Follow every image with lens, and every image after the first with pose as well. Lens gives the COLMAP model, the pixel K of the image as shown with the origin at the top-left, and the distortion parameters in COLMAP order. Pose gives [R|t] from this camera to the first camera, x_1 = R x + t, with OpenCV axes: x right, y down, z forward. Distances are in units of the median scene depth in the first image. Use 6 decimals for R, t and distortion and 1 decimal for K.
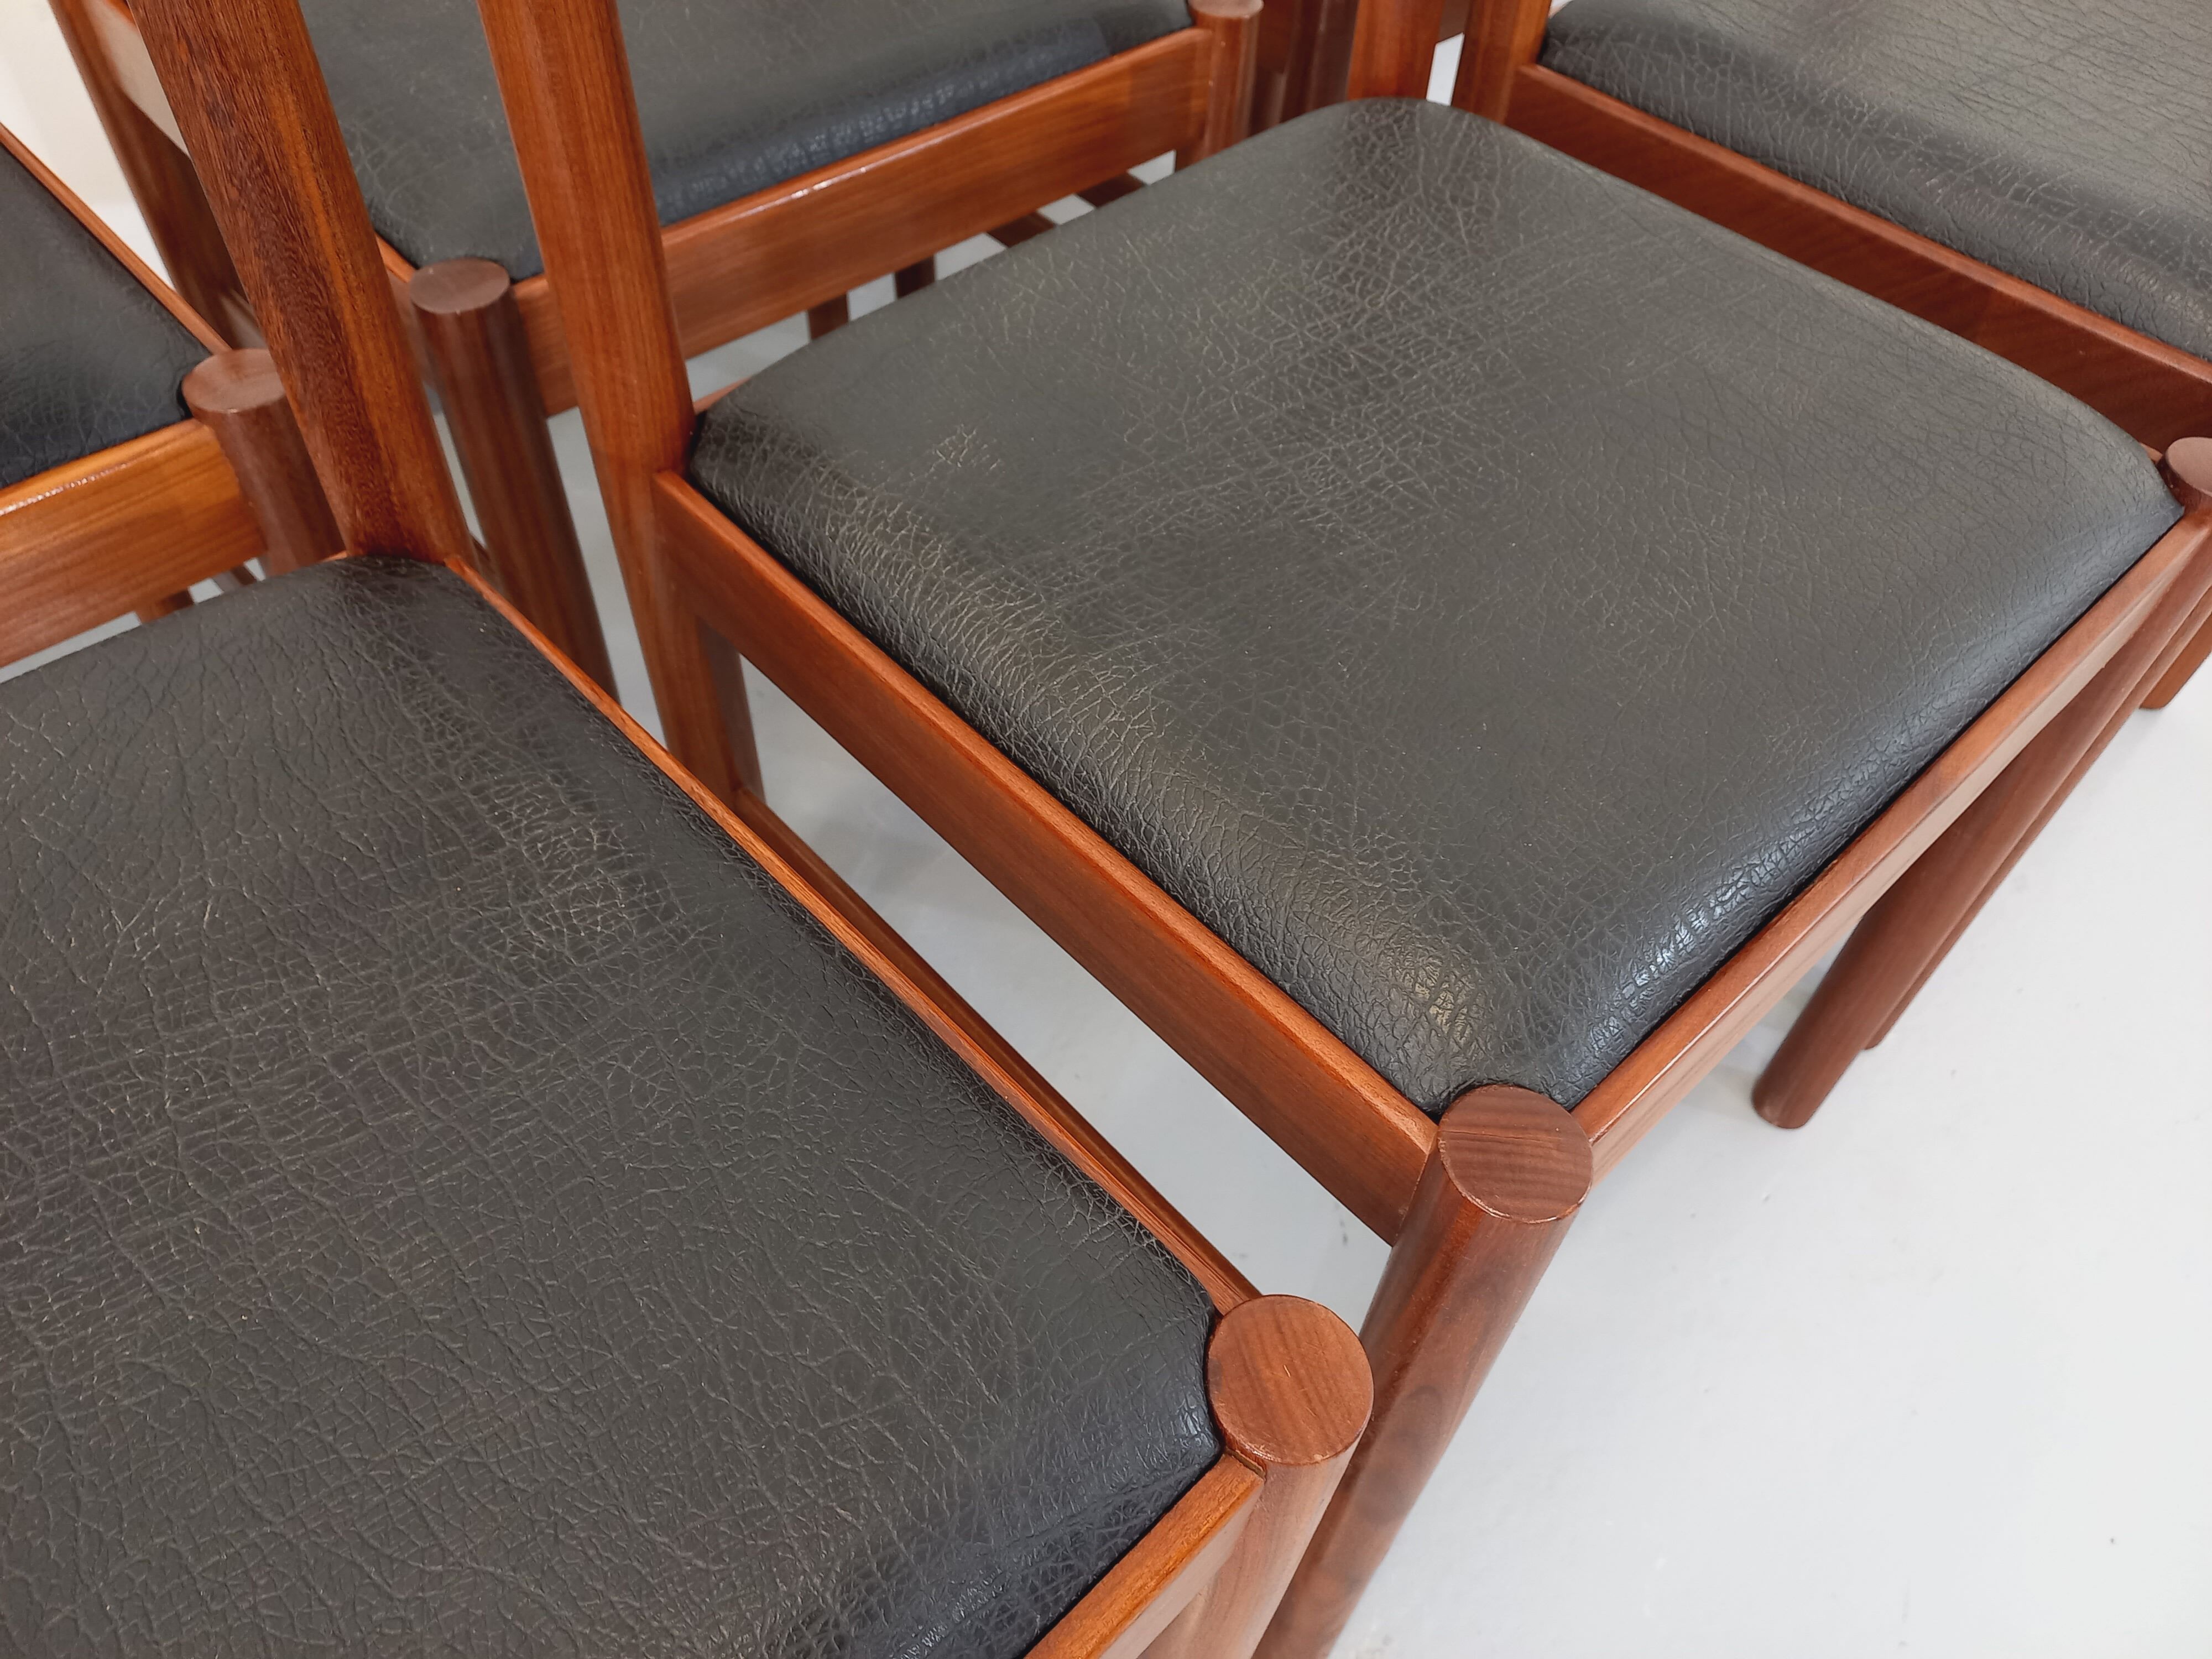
lens RADIAL K [[1616.0, 0, 1106.0], [0, 1616.0, 829.5], [0, 0, 1]] dist [0.072942, -0.072674]
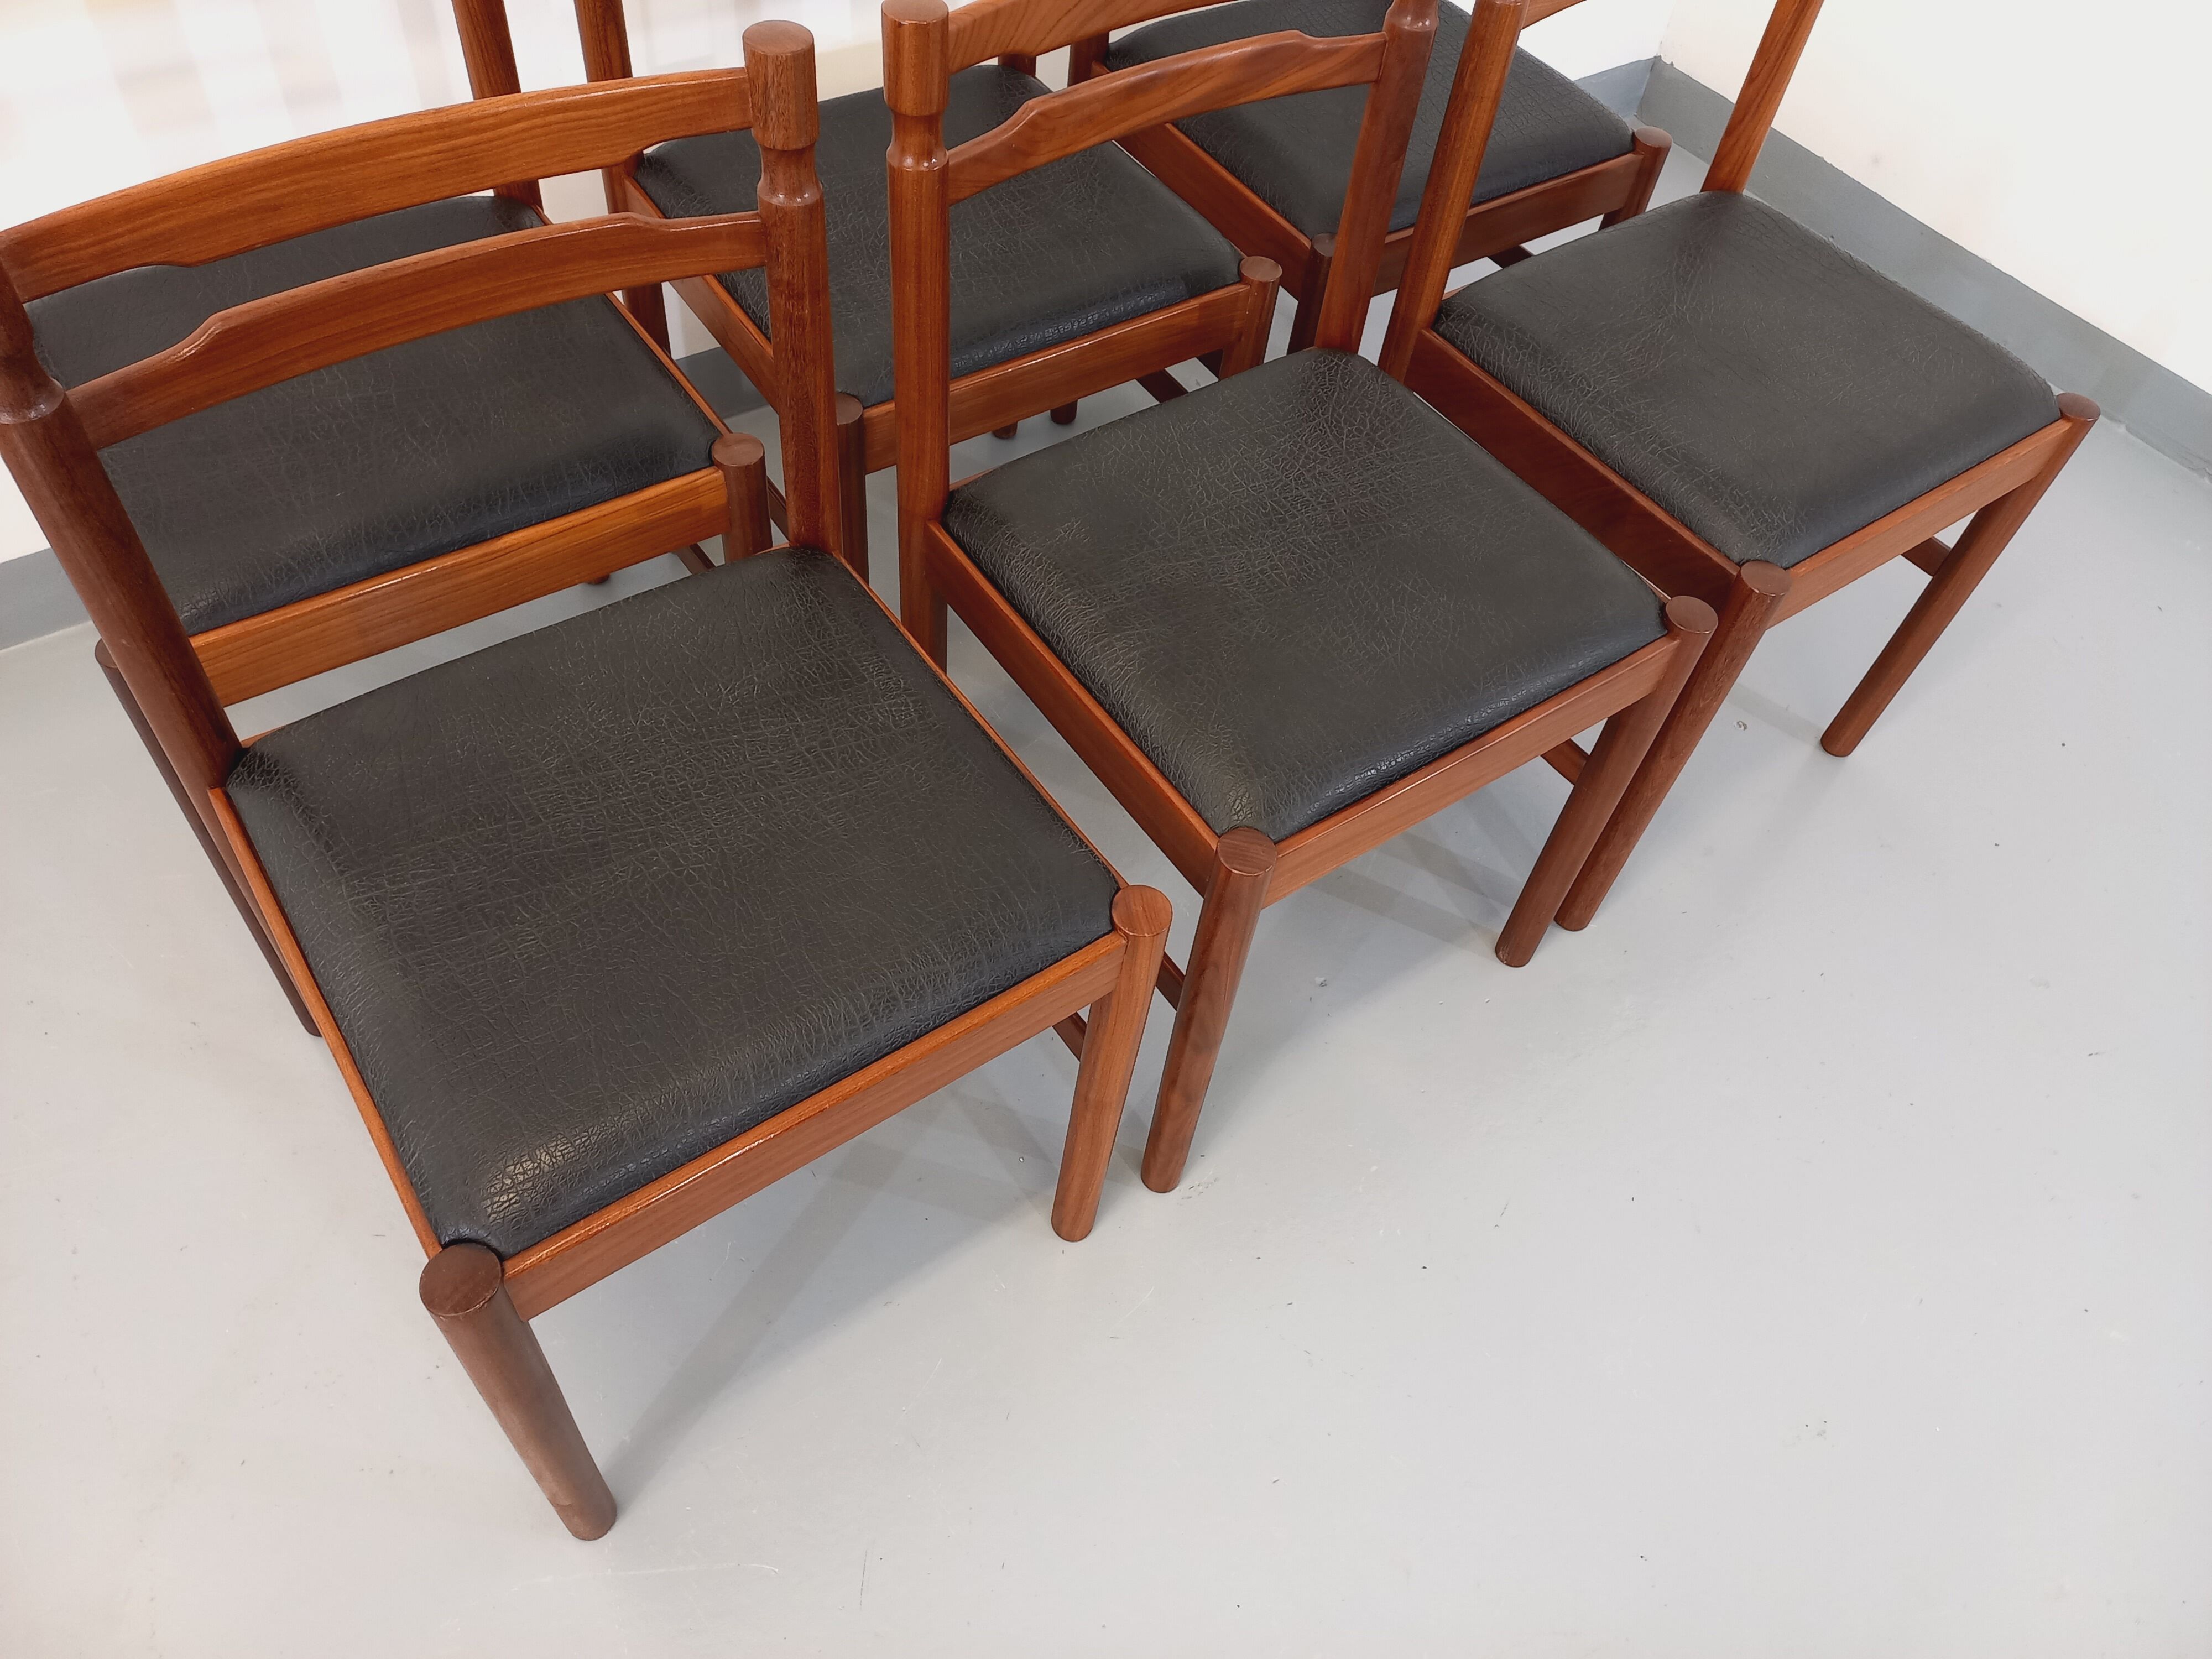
lens RADIAL K [[1551.6, 0, 1106.0], [0, 1551.6, 829.5], [0, 0, 1]] dist [0.078192, -0.003078]
pose [[0.989619, 0.136180, -0.045918, 0.096529], [-0.134833, 0.990375, 0.031270, 0.080931], [0.049734, -0.024754, 0.998456, -0.990106]]
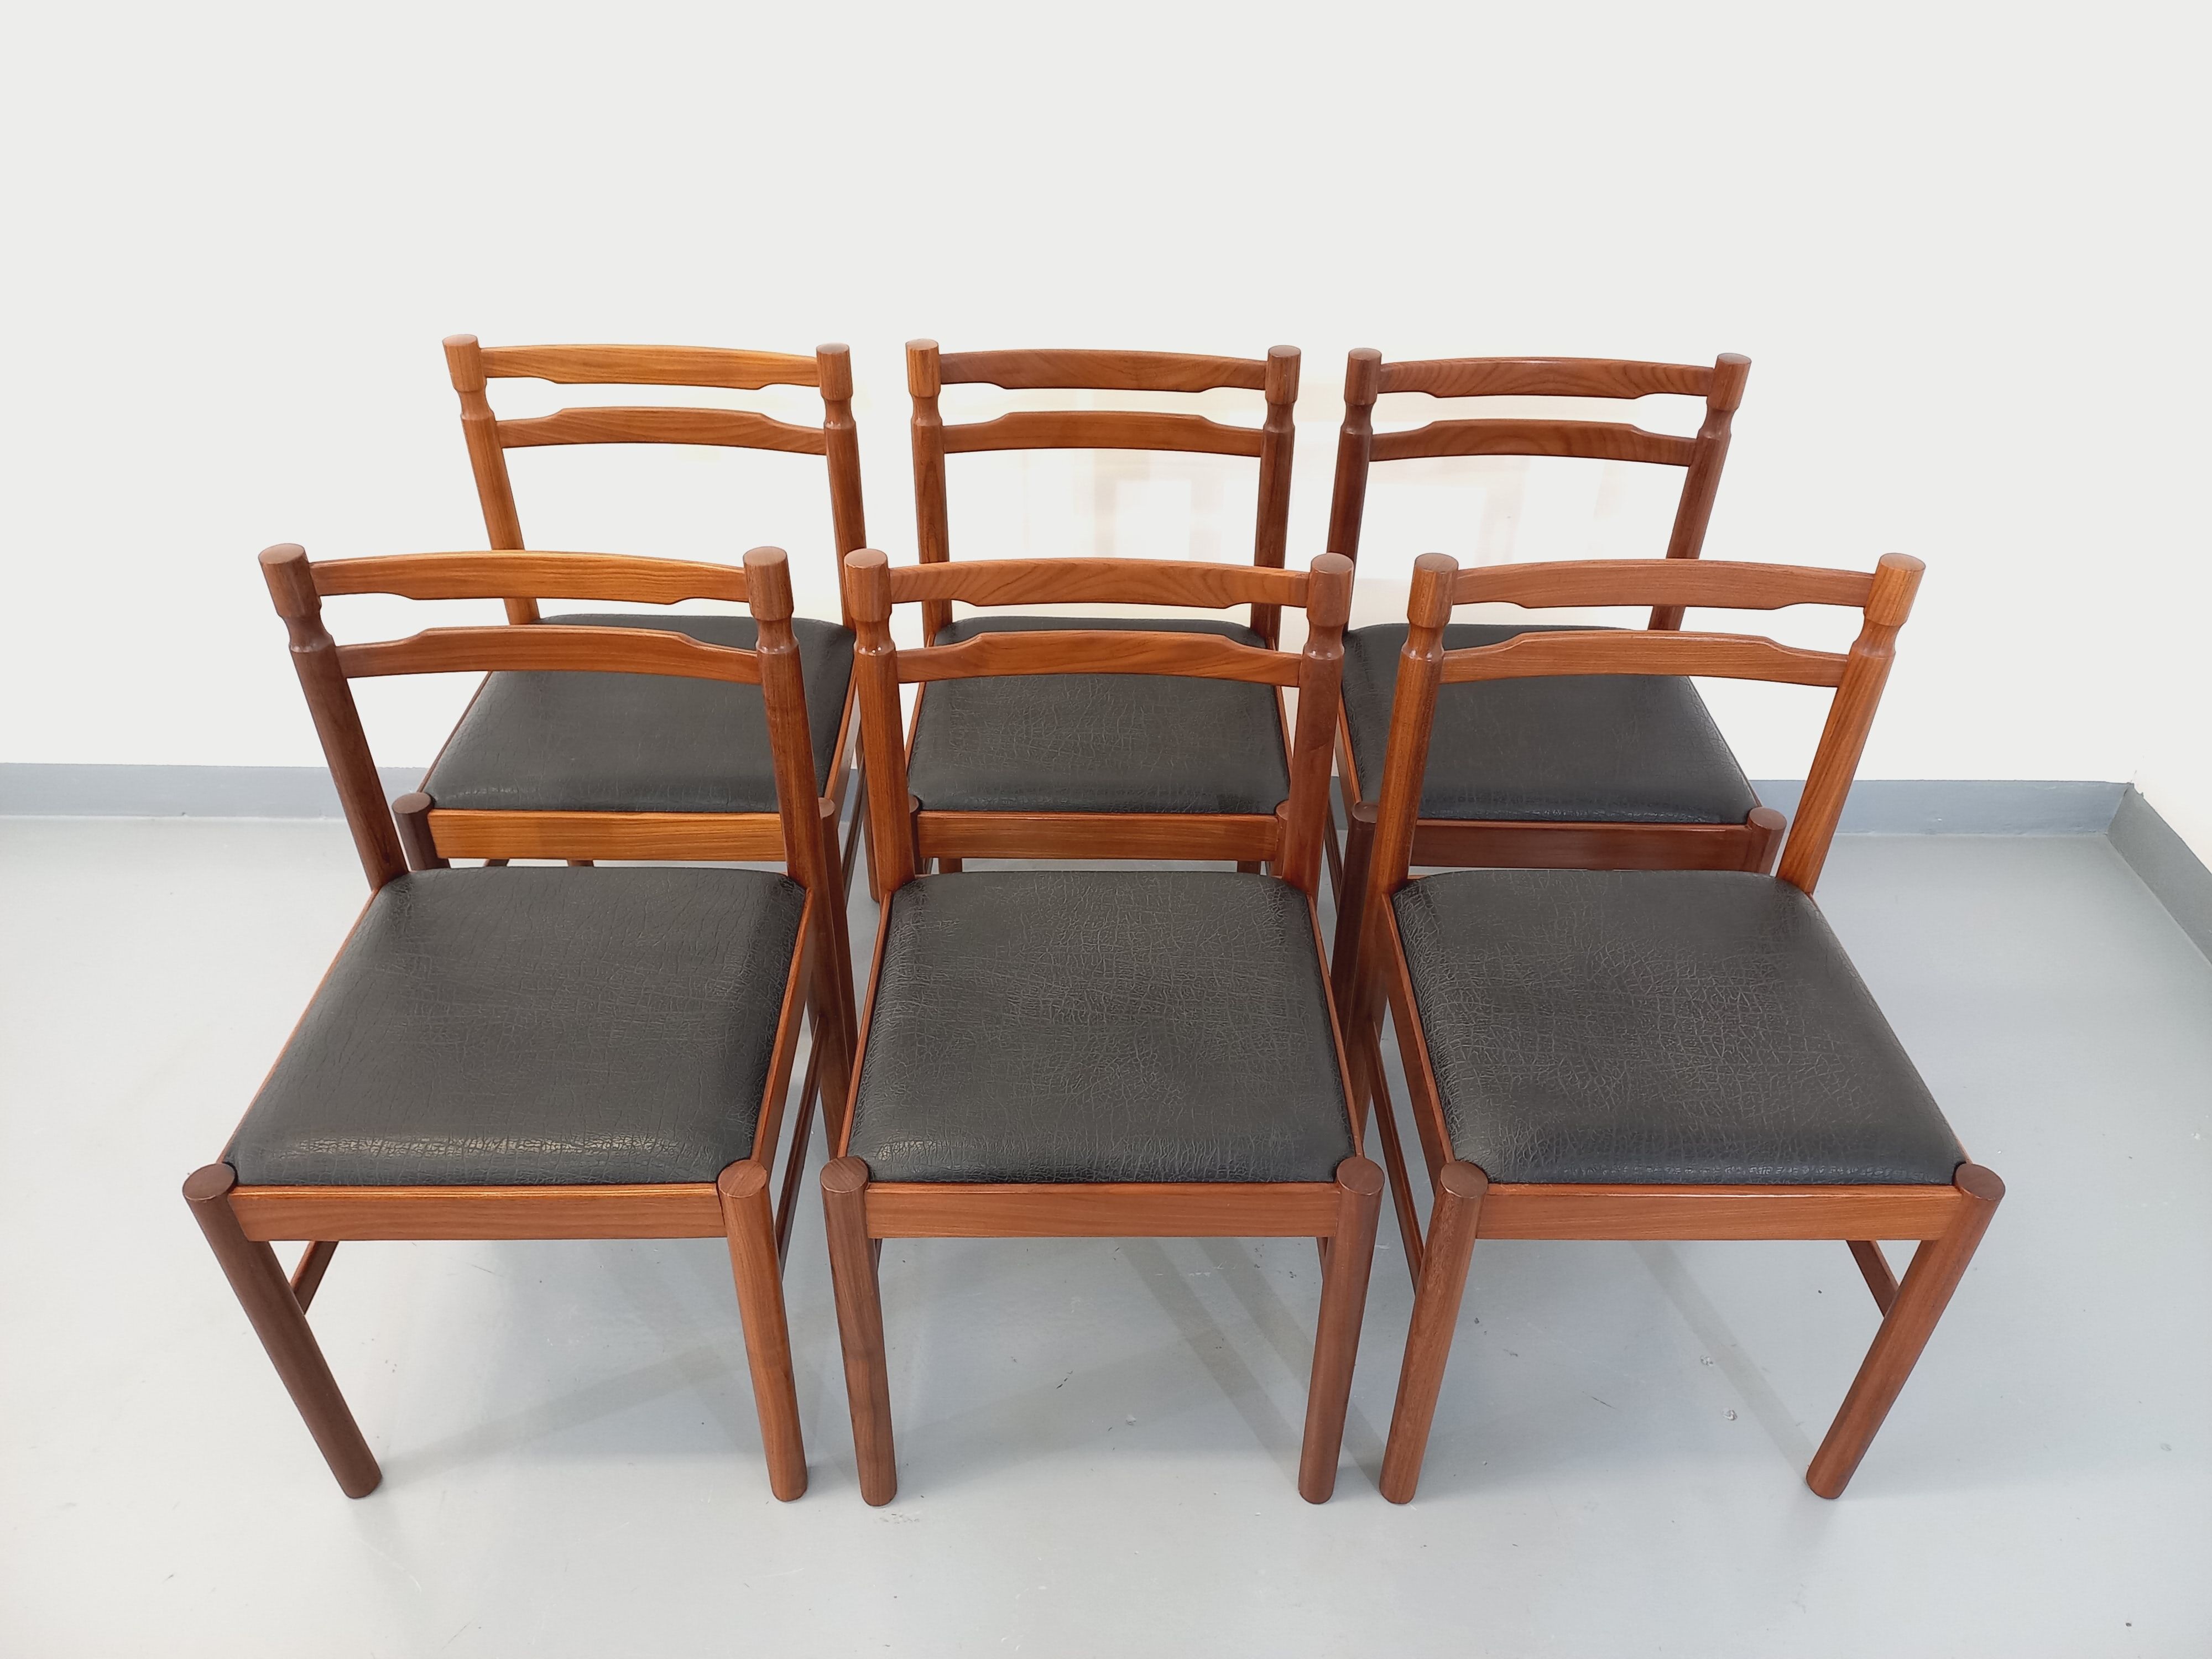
lens RADIAL K [[1551.6, 0, 1106.0], [0, 1551.6, 829.5], [0, 0, 1]] dist [0.078192, -0.003078]
pose [[0.726345, 0.374861, -0.576110, 1.506563], [-0.508892, 0.856707, -0.084159, -0.270185], [0.462009, 0.354306, 0.813028, -1.047560]]
